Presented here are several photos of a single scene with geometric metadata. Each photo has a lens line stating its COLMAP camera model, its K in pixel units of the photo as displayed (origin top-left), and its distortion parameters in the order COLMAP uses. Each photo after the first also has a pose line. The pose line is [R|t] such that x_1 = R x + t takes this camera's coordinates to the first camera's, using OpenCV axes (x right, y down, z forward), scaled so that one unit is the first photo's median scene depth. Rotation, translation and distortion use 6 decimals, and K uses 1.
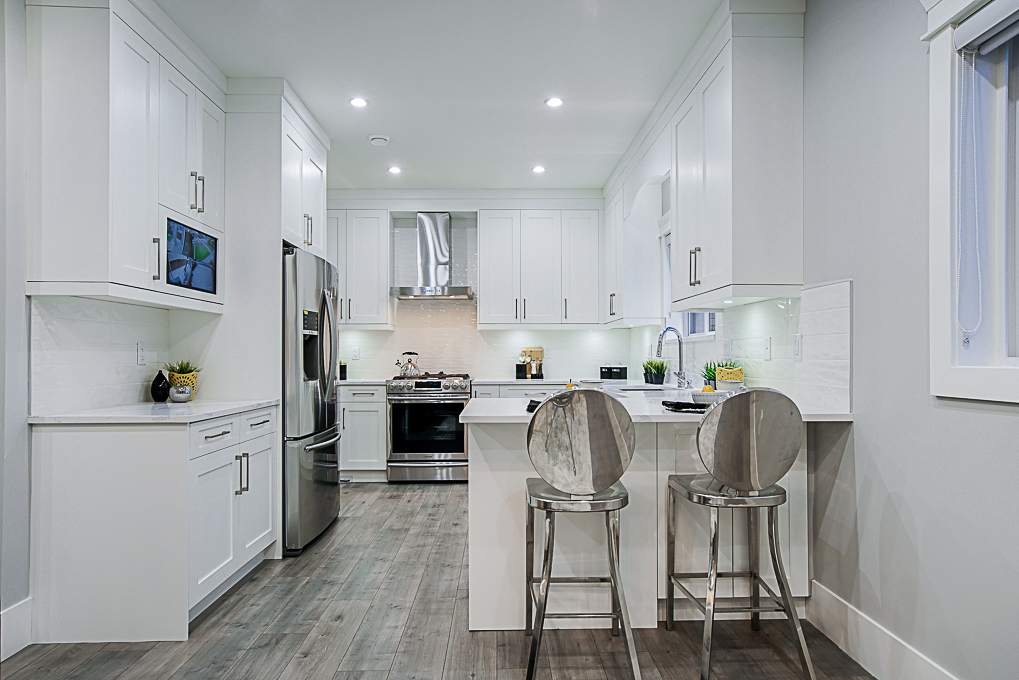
lens RADIAL K [[622.9, 0, 512.2], [0, 622.9, 345.3], [0, 0, 1]] dist [-0.000471, 0.007240]
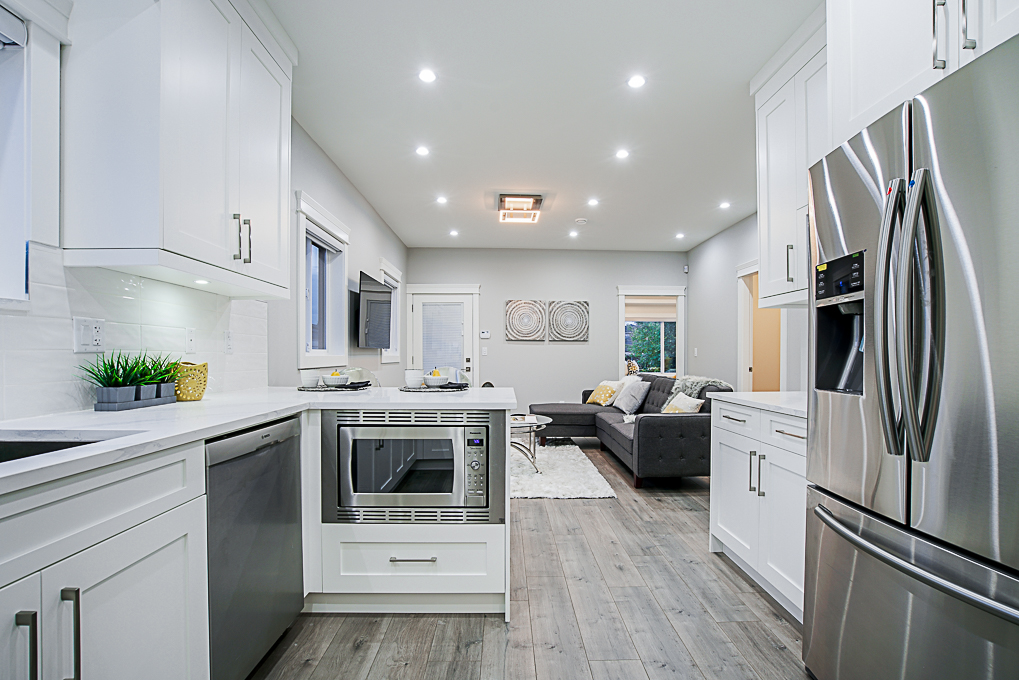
lens RADIAL K [[471.4, 0, 511.5], [0, 471.4, 359.1], [0, 0, 1]] dist [-0.053443, 0.016058]
pose [[-0.999999, 0.001022, 0.001349, -0.046542], [0.001007, 0.999938, -0.011127, 0.030362], [-0.001360, -0.011126, -0.999937, 1.241674]]
